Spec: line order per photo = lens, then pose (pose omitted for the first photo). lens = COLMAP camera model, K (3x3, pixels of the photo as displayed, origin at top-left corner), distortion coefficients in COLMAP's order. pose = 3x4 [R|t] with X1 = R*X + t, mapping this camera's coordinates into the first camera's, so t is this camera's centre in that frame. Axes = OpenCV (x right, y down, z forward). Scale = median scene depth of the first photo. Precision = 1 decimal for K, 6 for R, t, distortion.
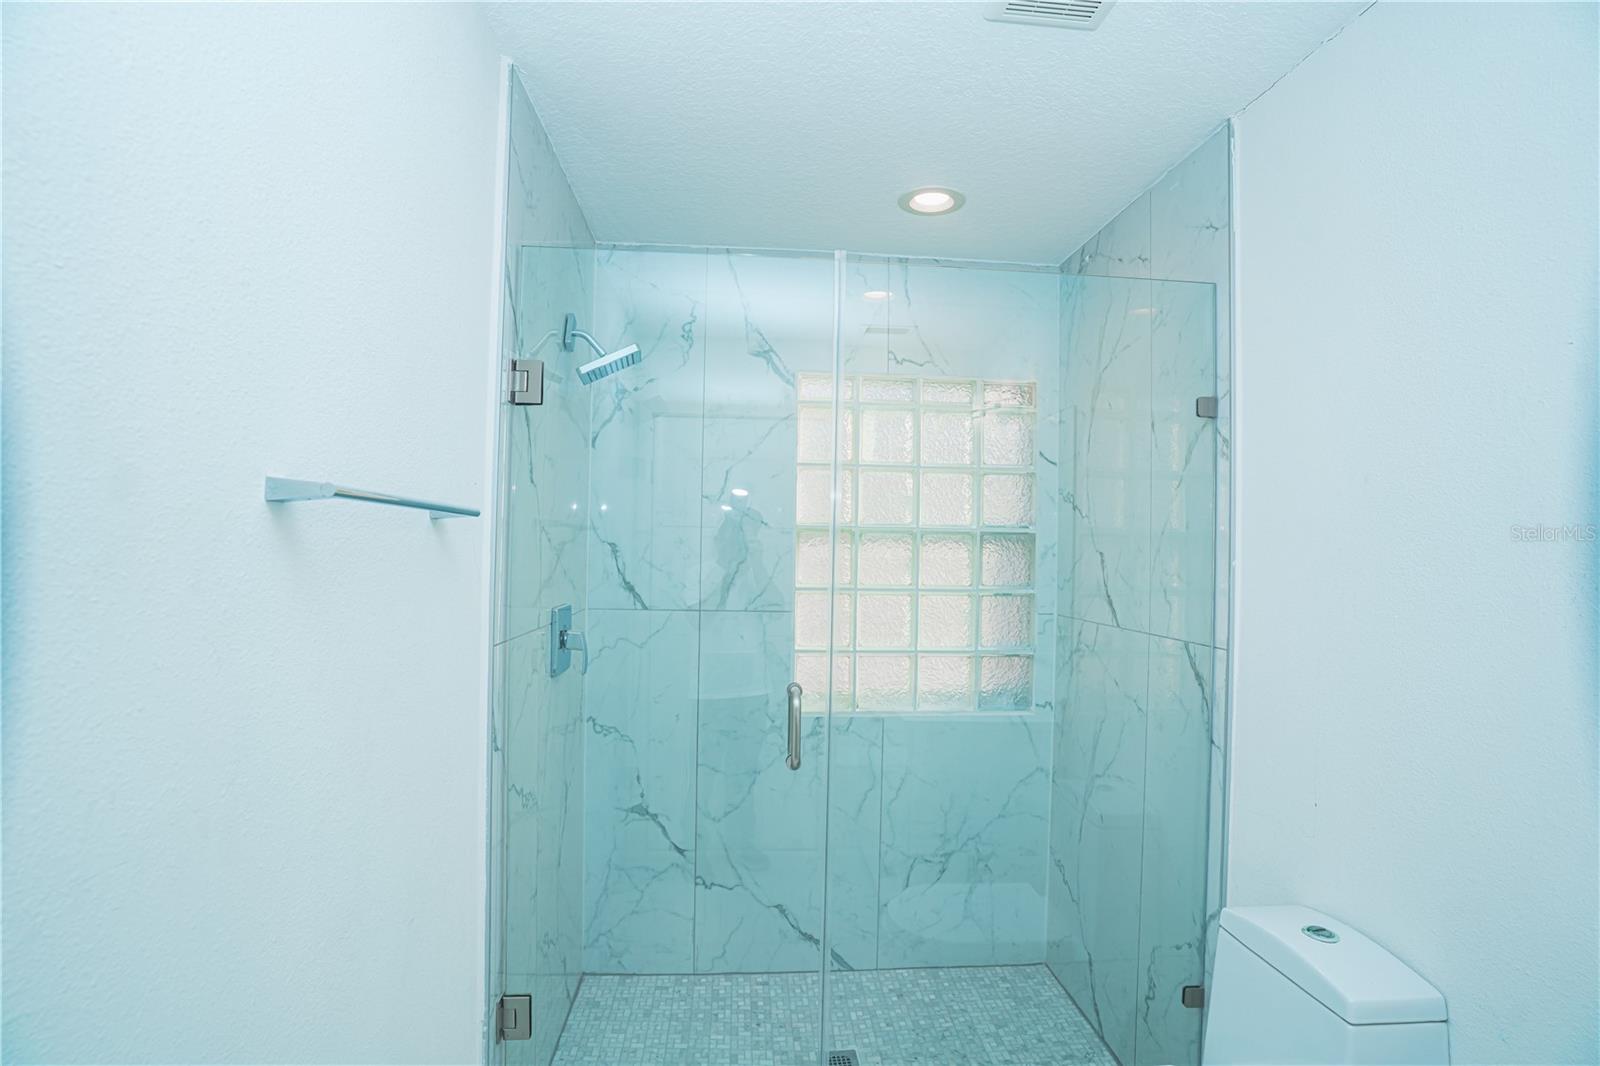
lens RADIAL K [[780.8, 0, 800.7], [0, 780.8, 539.8], [0, 0, 1]] dist [-0.088973, 0.046511]
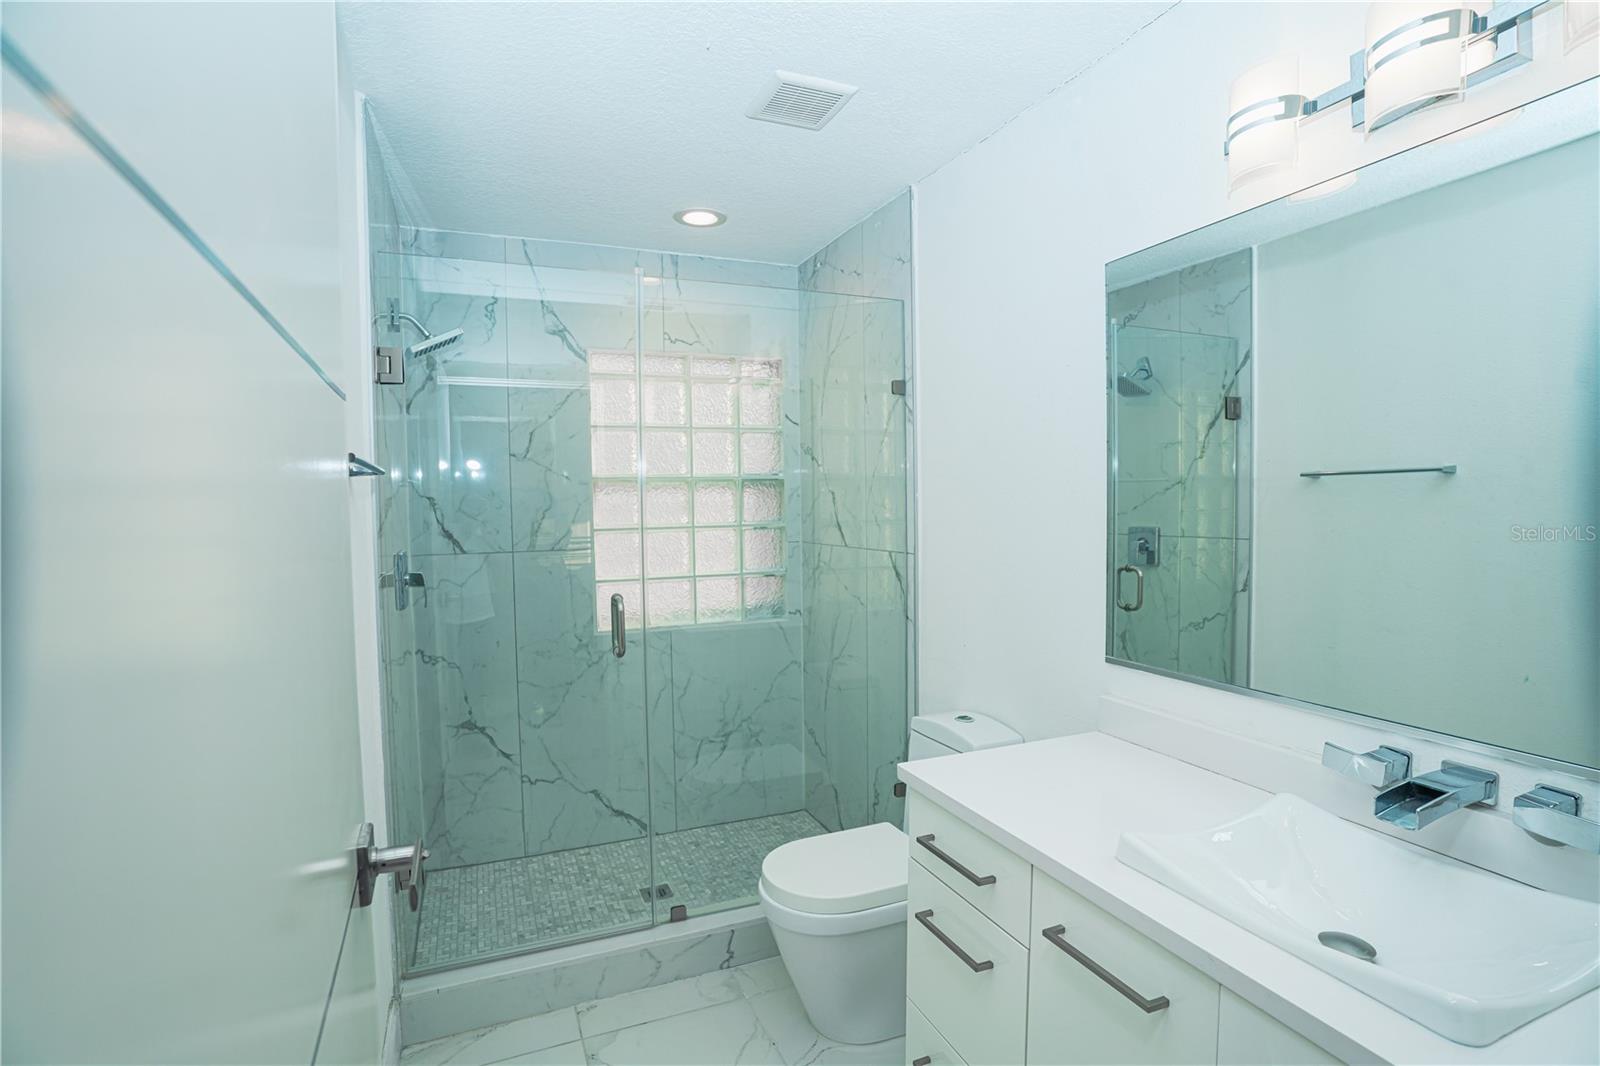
lens RADIAL K [[780.8, 0, 800.7], [0, 780.8, 539.8], [0, 0, 1]] dist [-0.088973, 0.046511]
pose [[0.948949, -0.047683, 0.311803, -0.079919], [0.028574, 0.997439, 0.065572, 0.008257], [-0.314131, -0.053315, 0.947881, -0.243971]]
